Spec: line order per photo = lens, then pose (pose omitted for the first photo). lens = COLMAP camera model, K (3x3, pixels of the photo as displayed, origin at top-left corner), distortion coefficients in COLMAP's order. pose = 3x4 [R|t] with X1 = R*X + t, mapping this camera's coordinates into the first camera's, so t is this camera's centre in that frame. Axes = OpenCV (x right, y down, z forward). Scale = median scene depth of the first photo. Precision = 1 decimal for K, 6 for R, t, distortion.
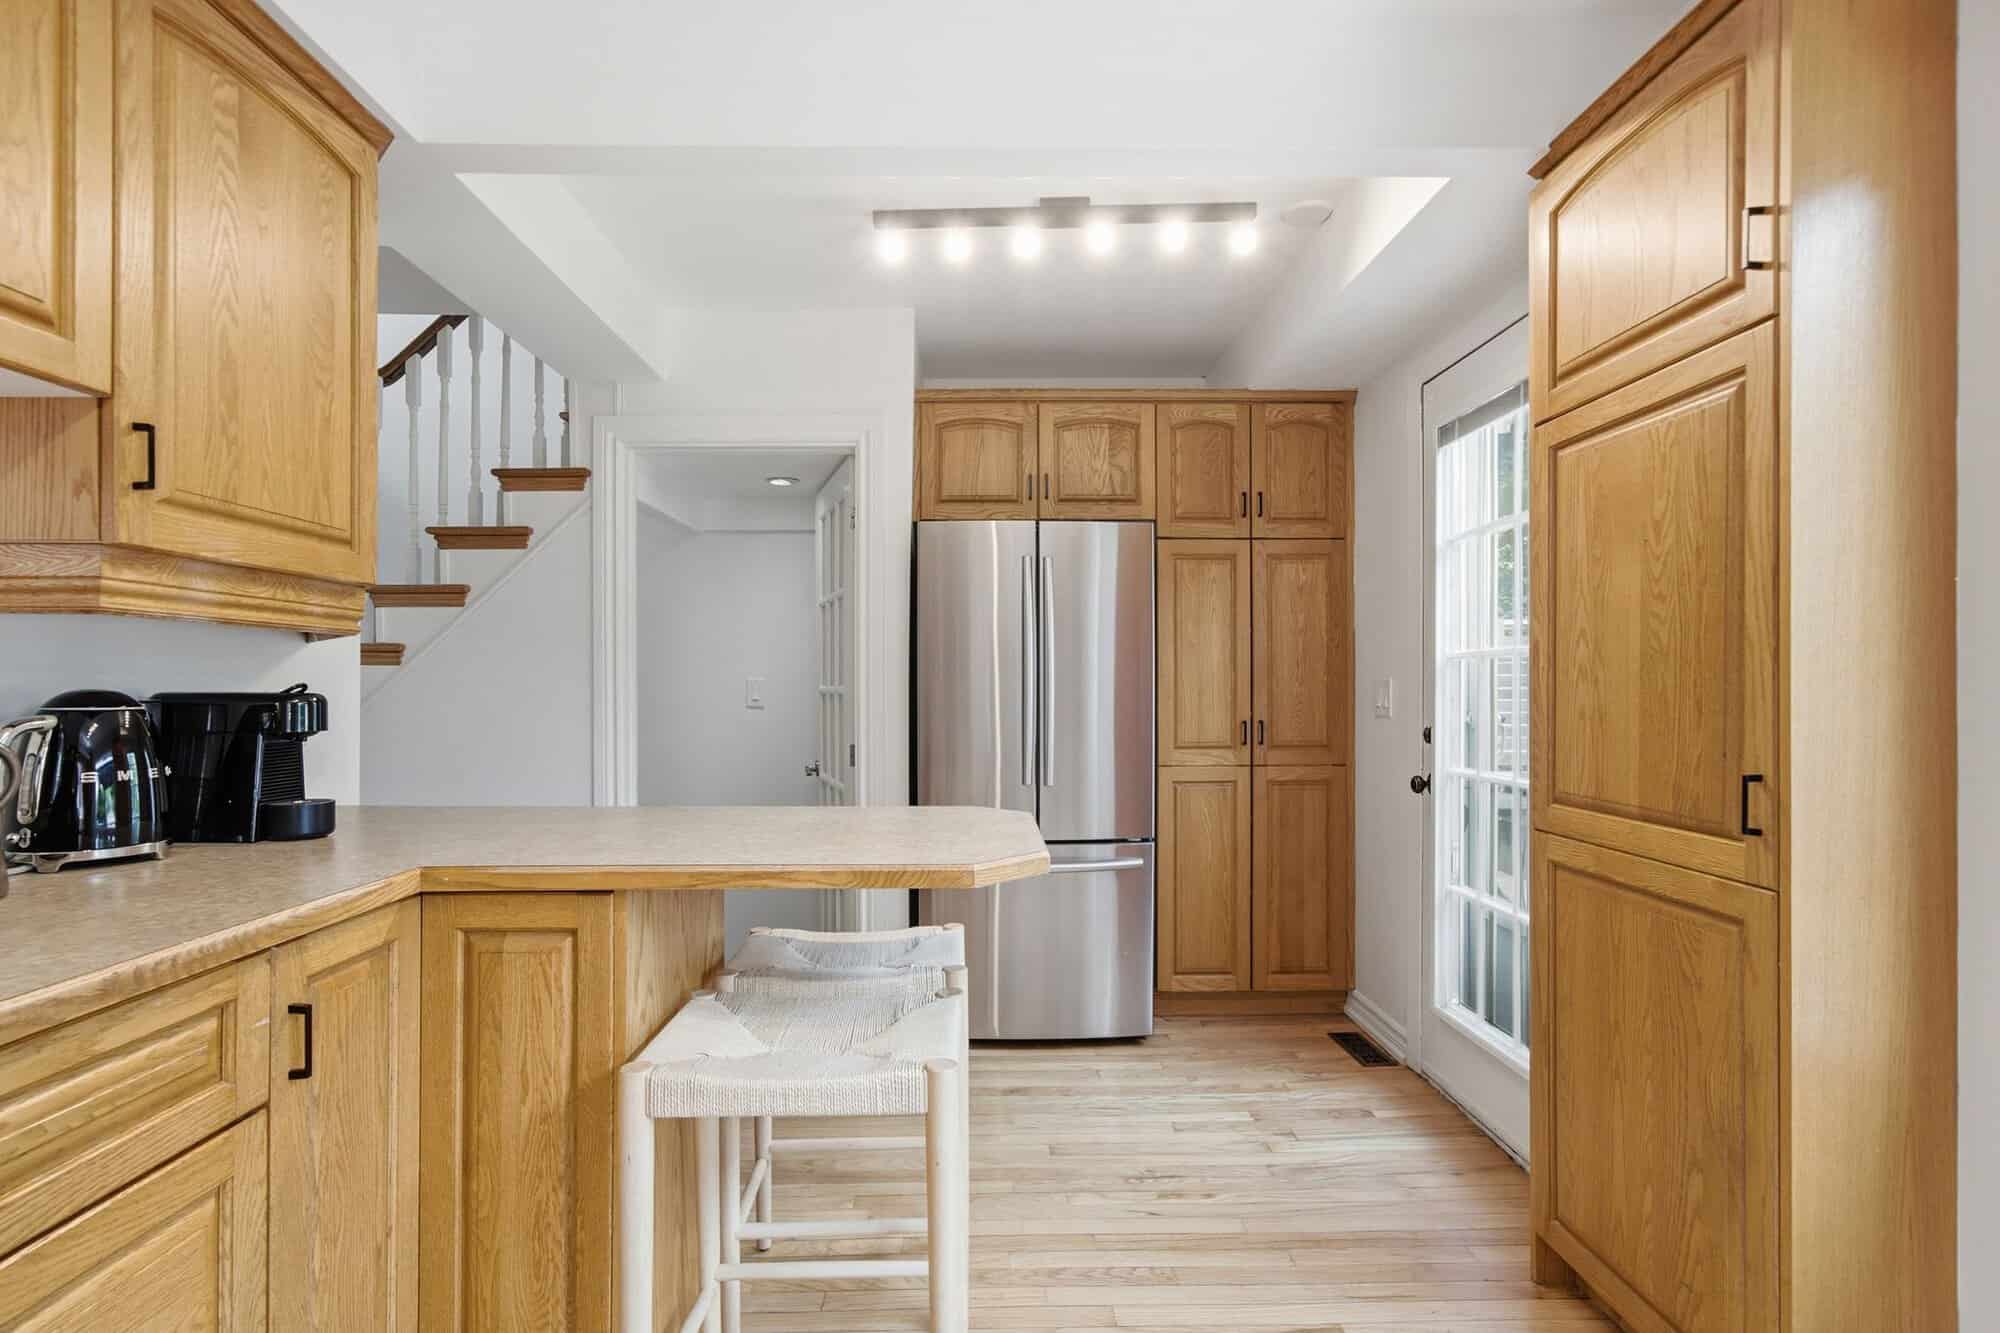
lens RADIAL K [[945.7, 0, 997.4], [0, 945.7, 679.8], [0, 0, 1]] dist [0.008760, 0.000521]
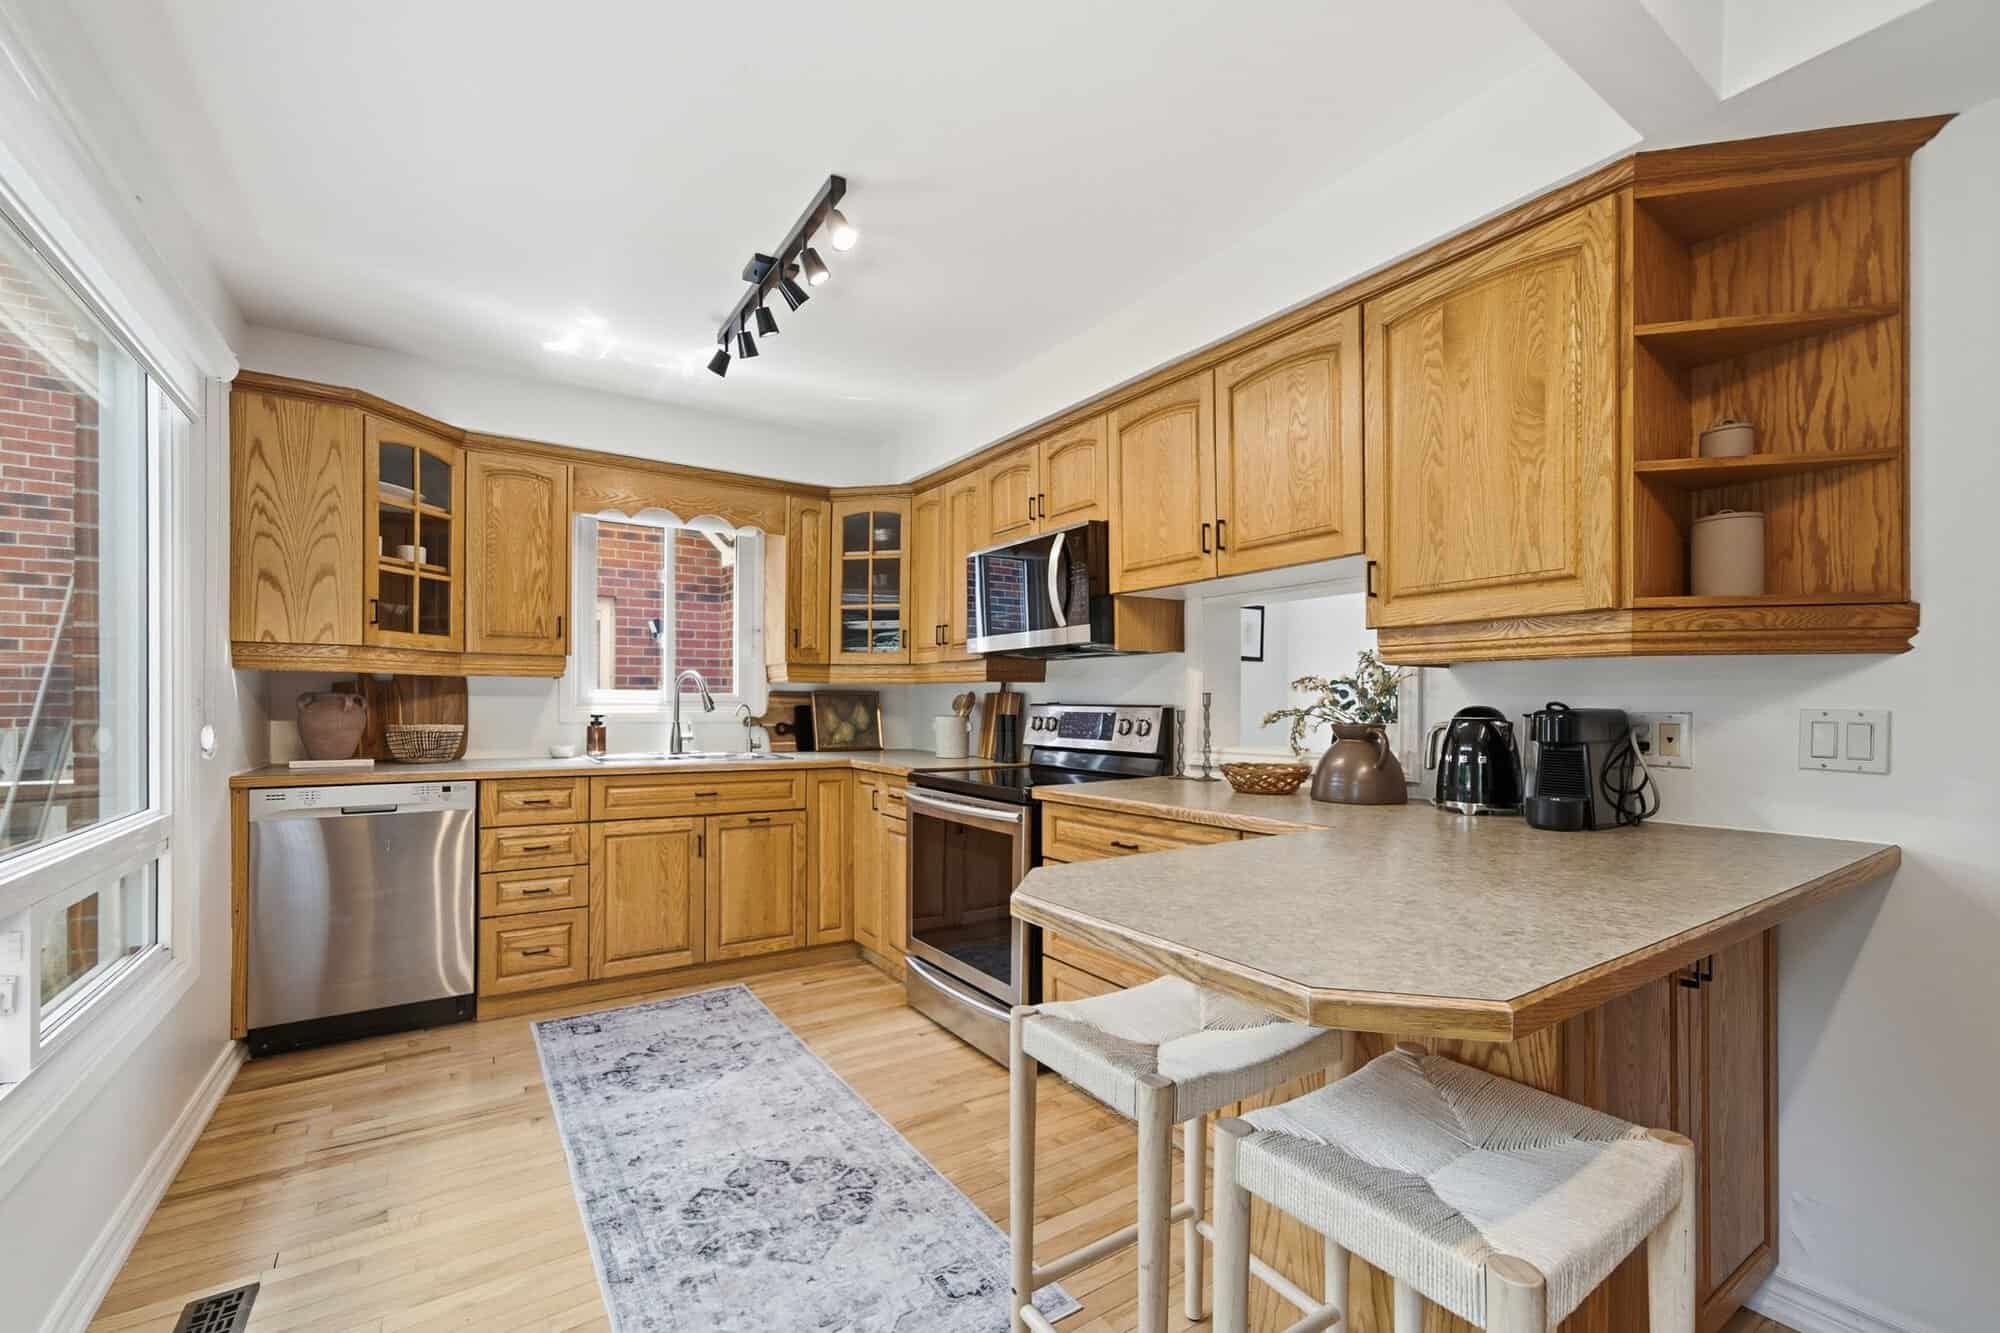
lens RADIAL K [[825.0, 0, 963.9], [0, 825.0, 714.9], [0, 0, 1]] dist [-0.000216, 0.001917]
pose [[-0.855747, 0.007162, -0.517345, 0.518183], [0.003541, 0.999962, 0.007987, 0.009468], [0.517383, 0.005003, -0.855740, 1.694386]]
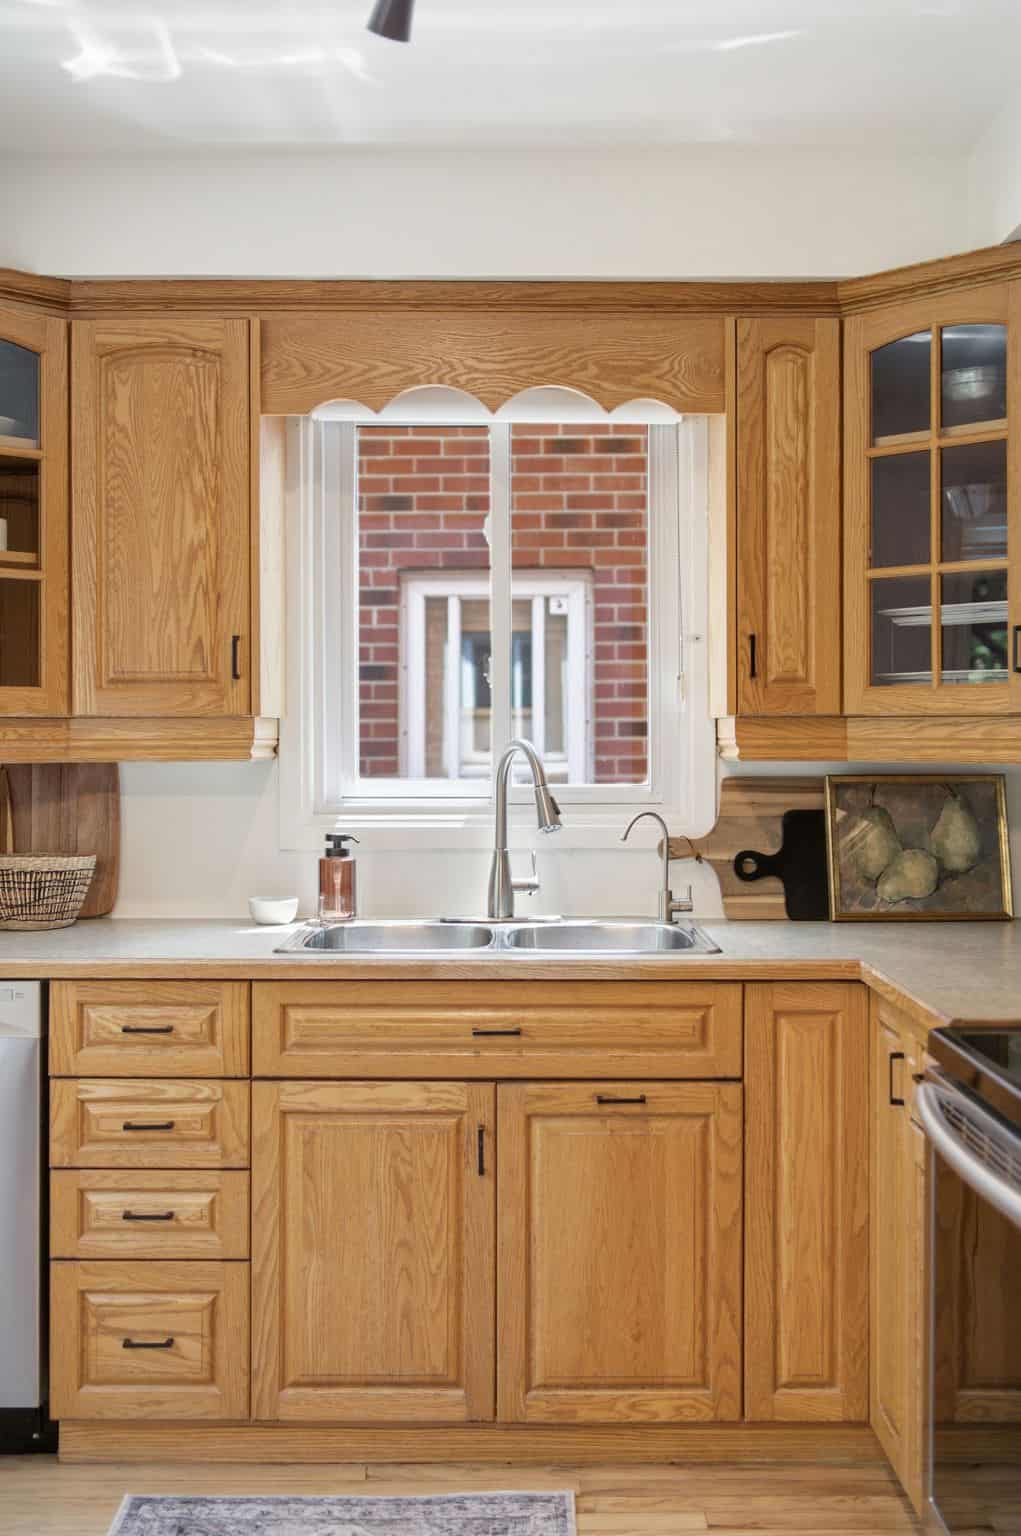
lens RADIAL K [[1585.8, 0, 530.3], [0, 1585.8, 744.1], [0, 0, 1]] dist [0.002733, 0.000000]
pose [[-0.999888, 0.005941, 0.013713, -0.166211], [0.005847, 0.999959, -0.006895, -0.092690], [-0.013753, -0.006814, -0.999882, 1.240847]]
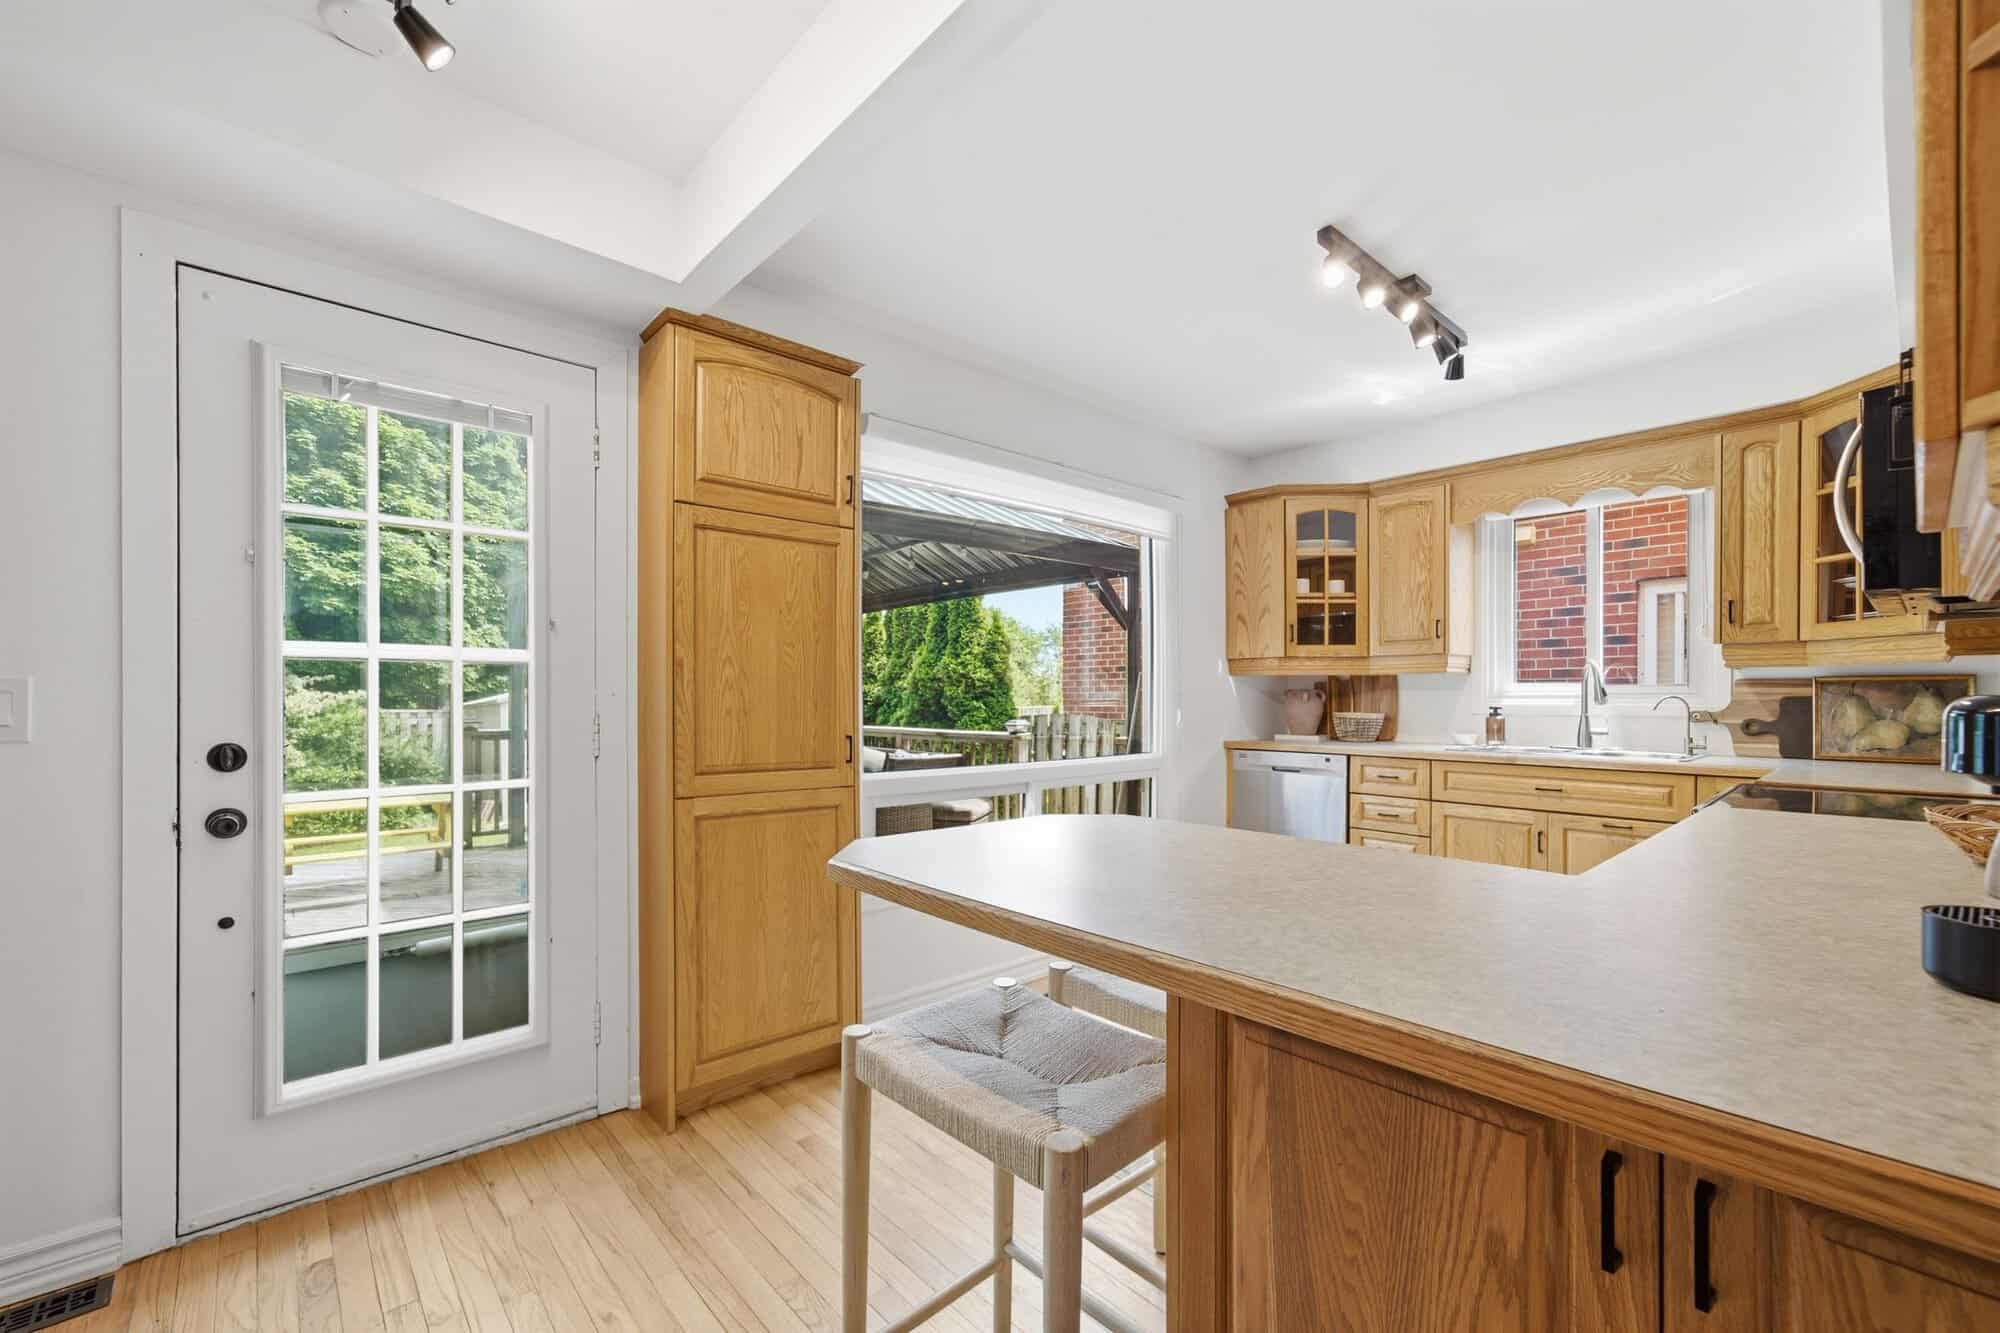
lens RADIAL K [[825.0, 0, 995.3], [0, 825.0, 705.8], [0, 0, 1]] dist [-0.000216, 0.001917]
pose [[-0.655121, -0.003545, 0.755515, -0.834175], [-0.004712, 0.999989, 0.000607, 0.029642], [-0.755509, -0.003163, -0.655131, 1.932120]]
